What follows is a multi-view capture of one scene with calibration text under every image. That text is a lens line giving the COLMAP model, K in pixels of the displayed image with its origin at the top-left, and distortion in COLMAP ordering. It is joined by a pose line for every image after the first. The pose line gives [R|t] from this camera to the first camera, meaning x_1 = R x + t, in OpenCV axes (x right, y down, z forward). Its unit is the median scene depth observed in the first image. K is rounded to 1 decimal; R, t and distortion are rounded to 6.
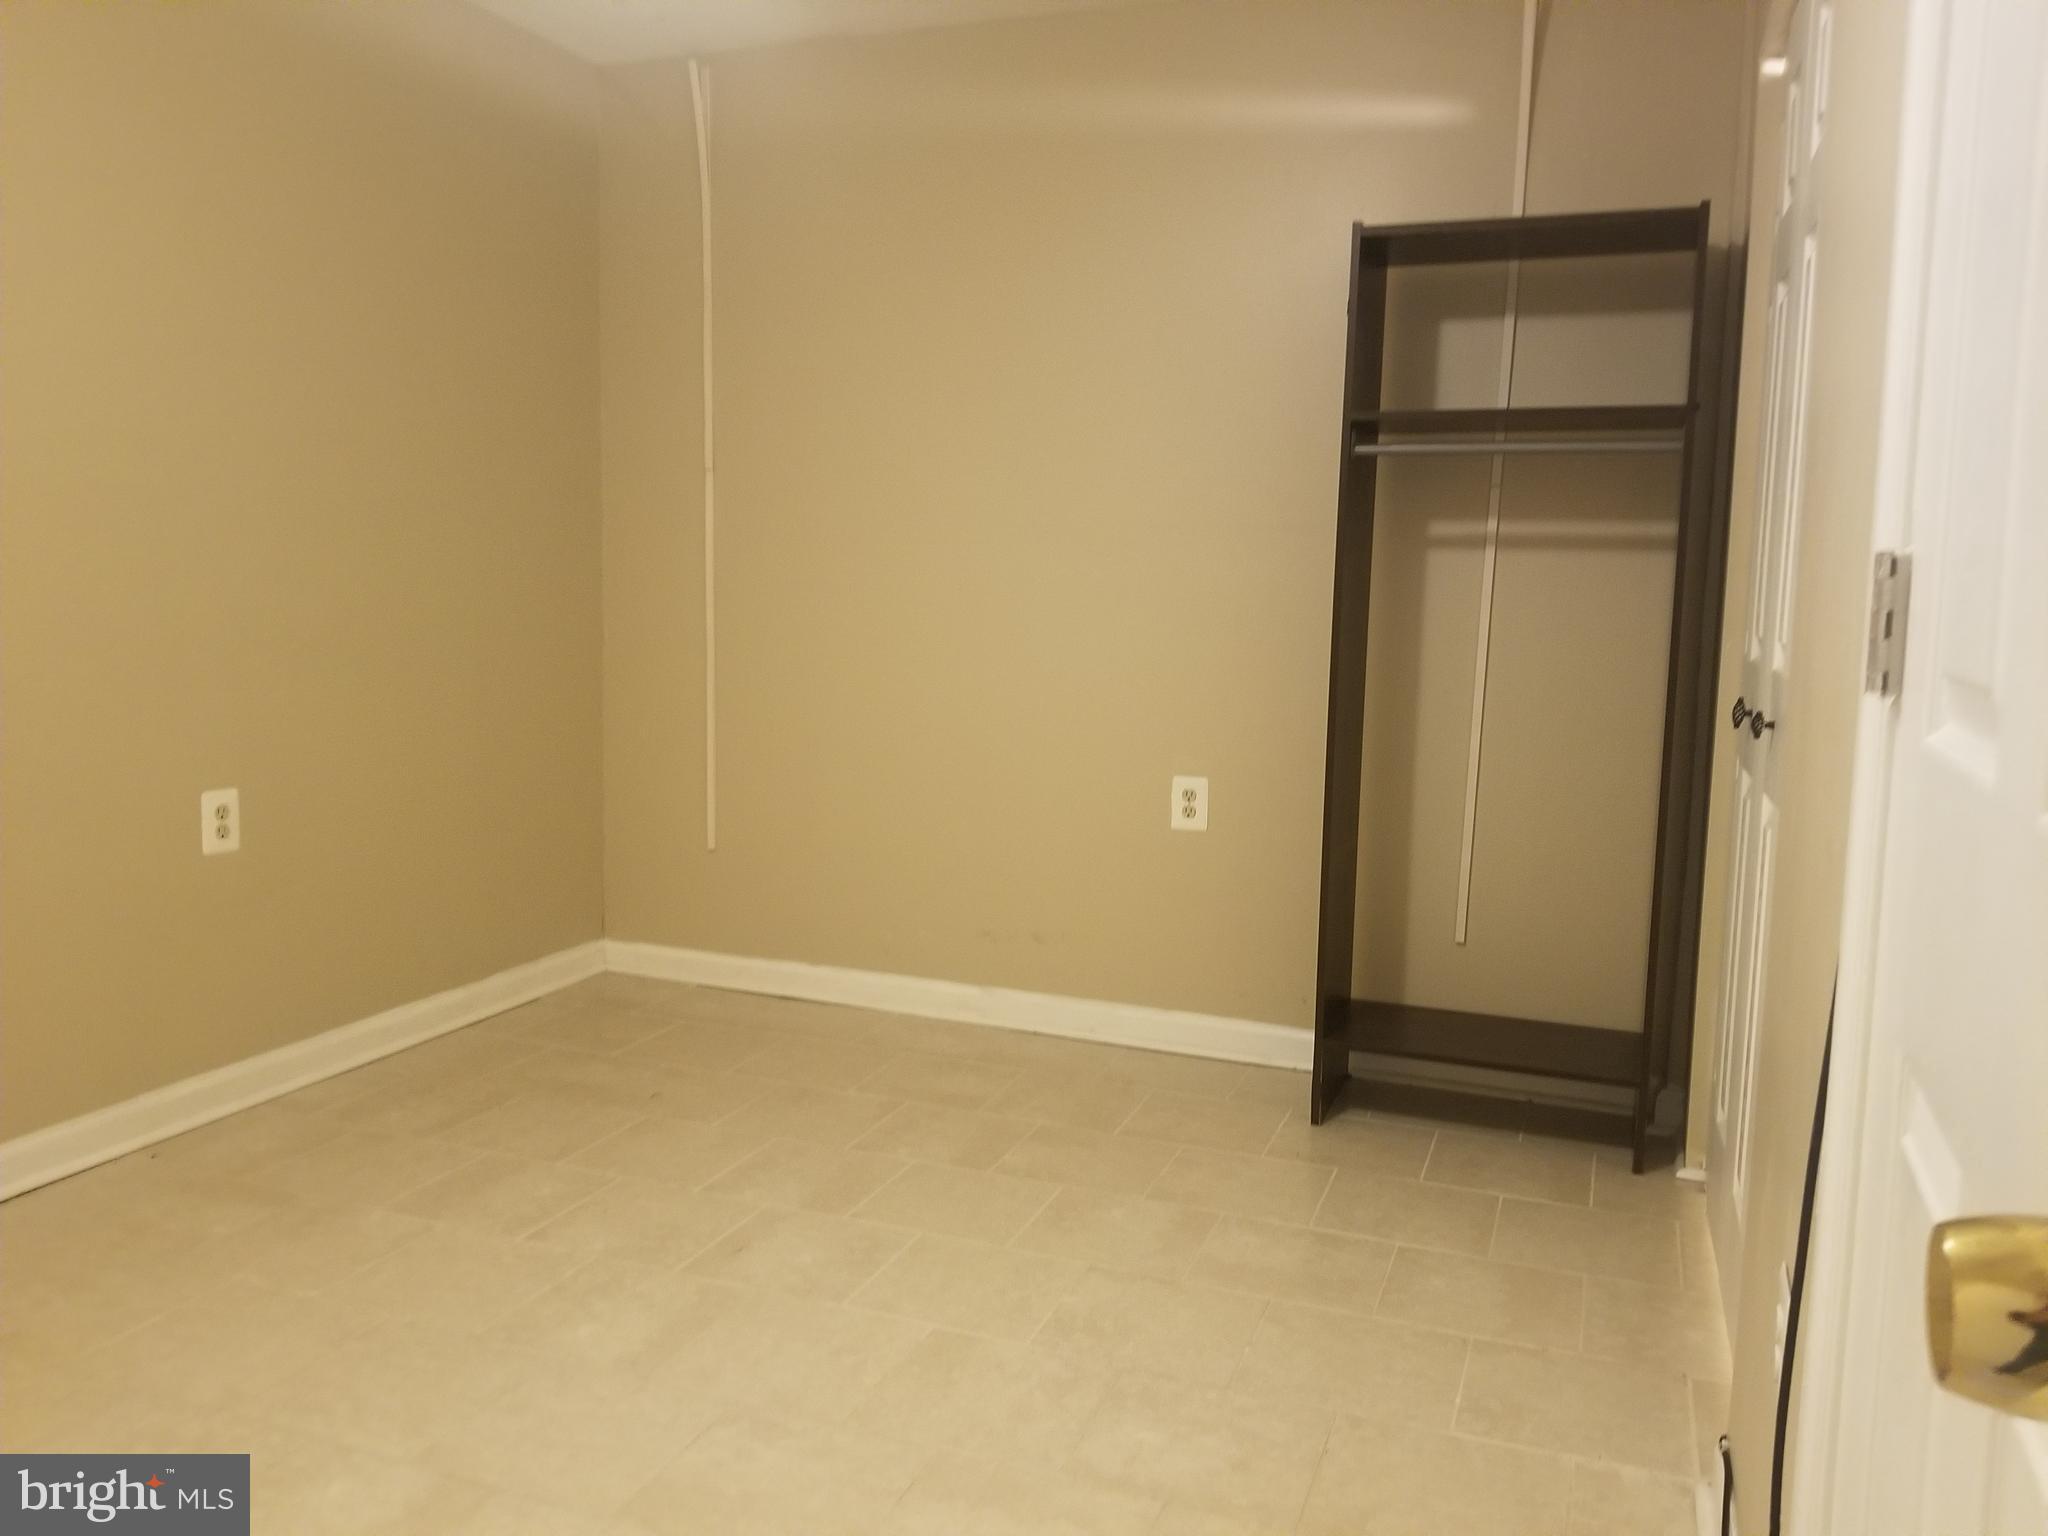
lens RADIAL K [[1624.7, 0, 960.3], [0, 1624.7, 747.4], [0, 0, 1]] dist [0.086058, -0.137953]
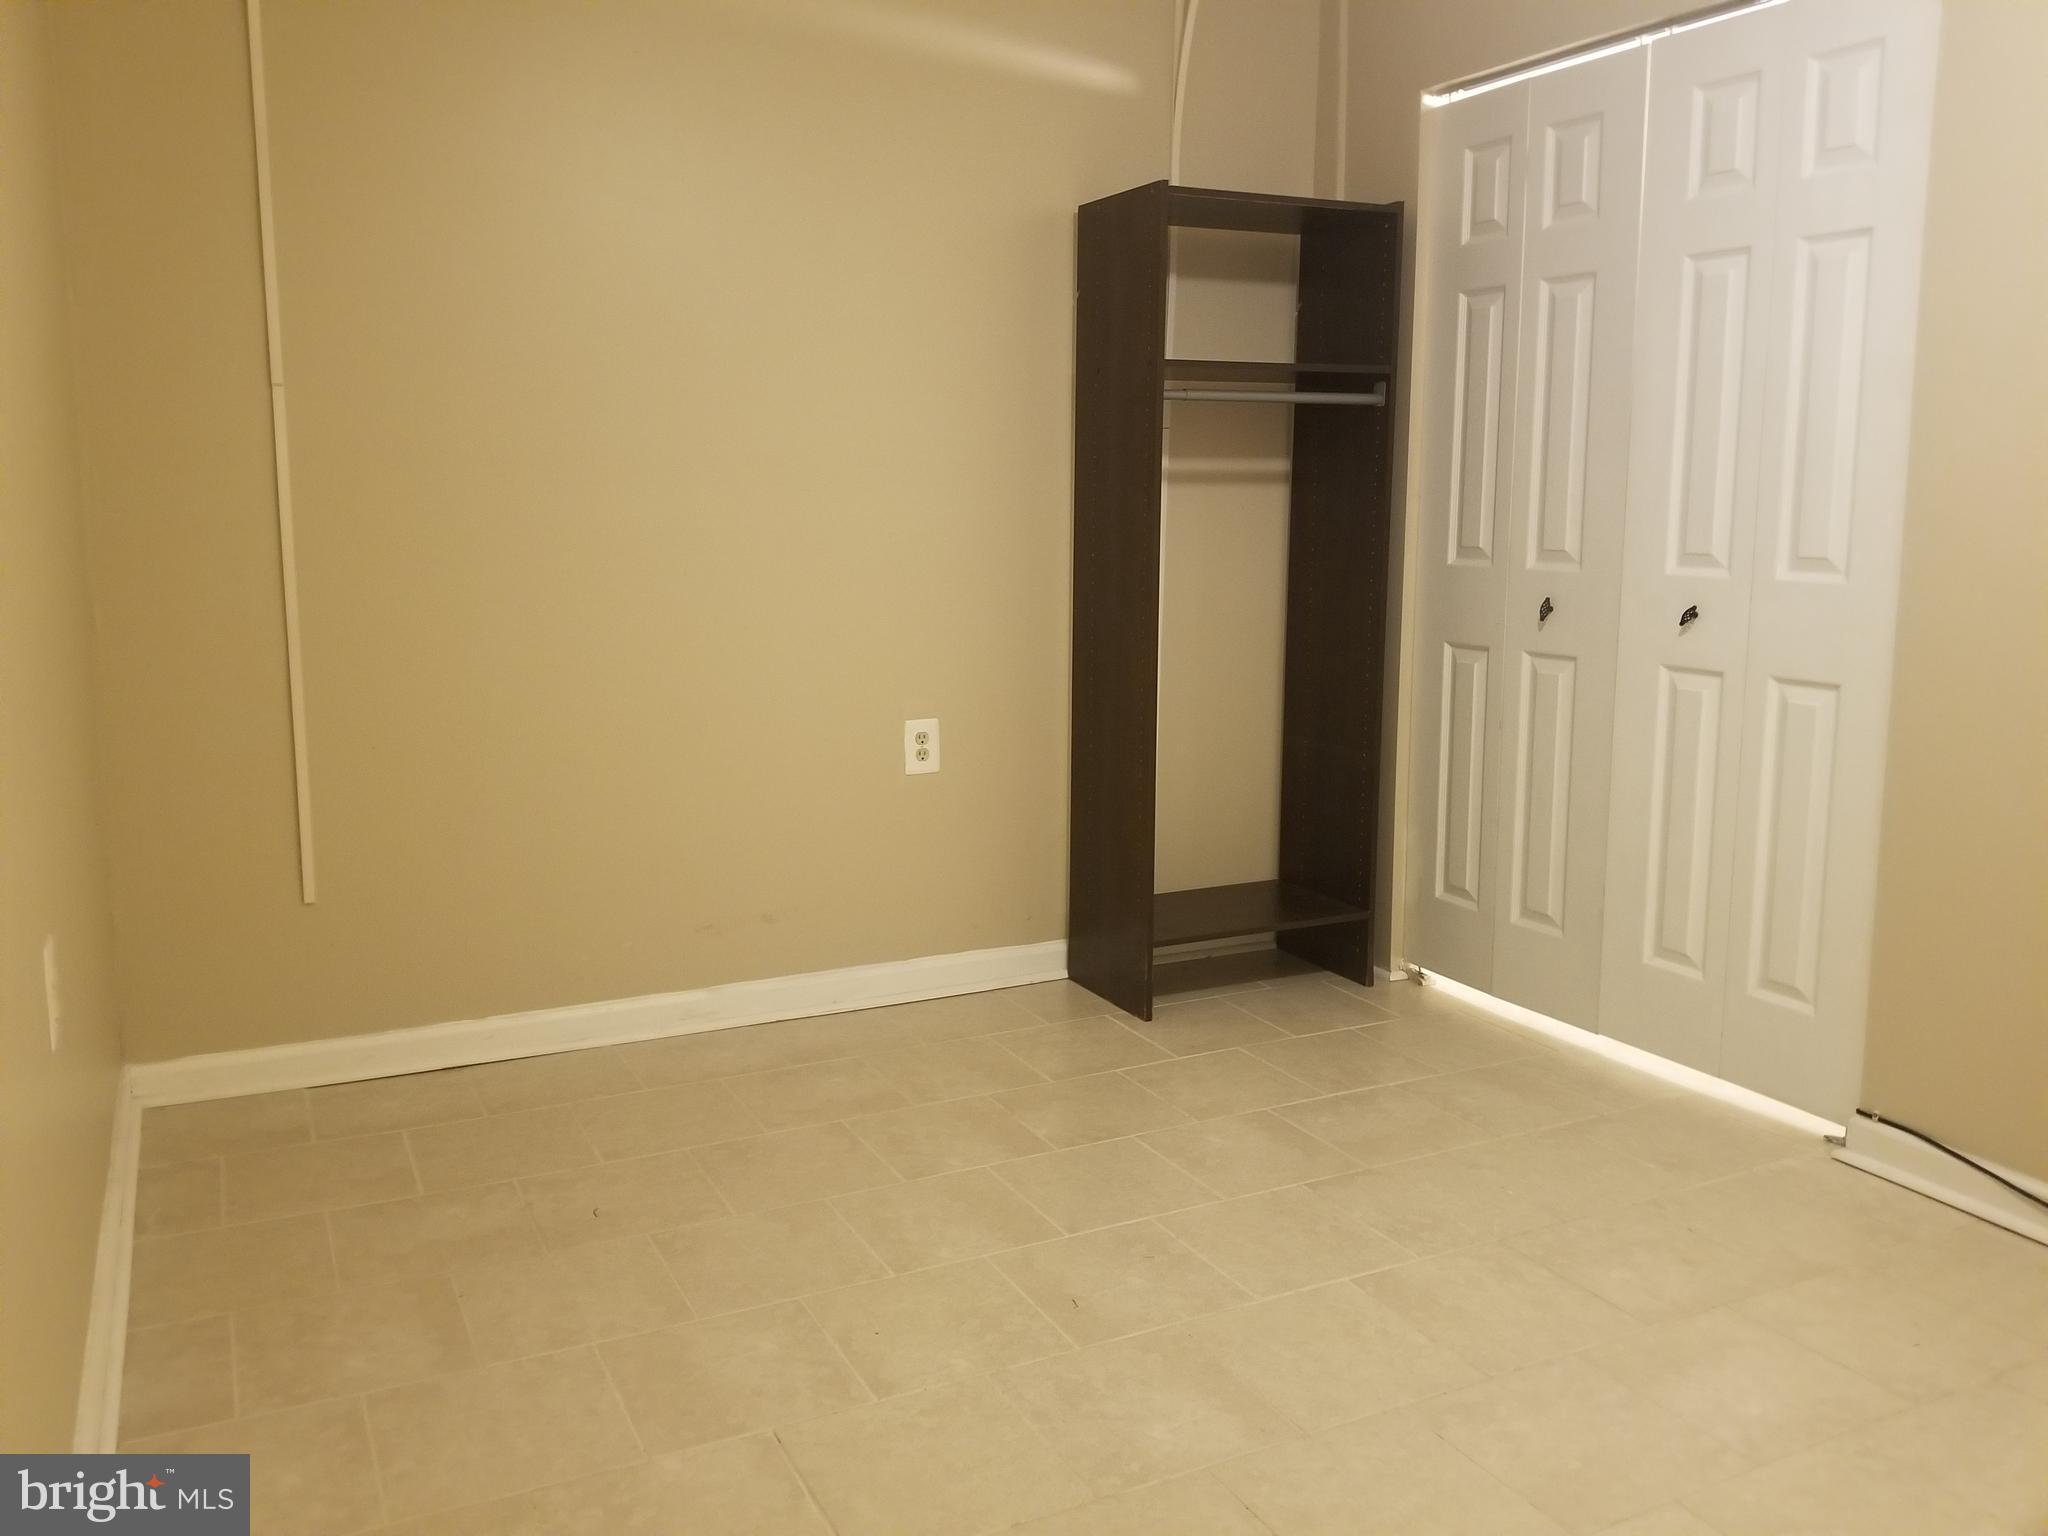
lens RADIAL K [[1627.6, 0, 1027.4], [0, 1627.6, 704.4], [0, 0, 1]] dist [0.205275, -0.488196]
pose [[0.665675, -0.120876, 0.736387, -0.607221], [0.097345, 0.992428, 0.074907, -0.065706], [-0.739865, 0.021820, 0.672401, 0.321632]]
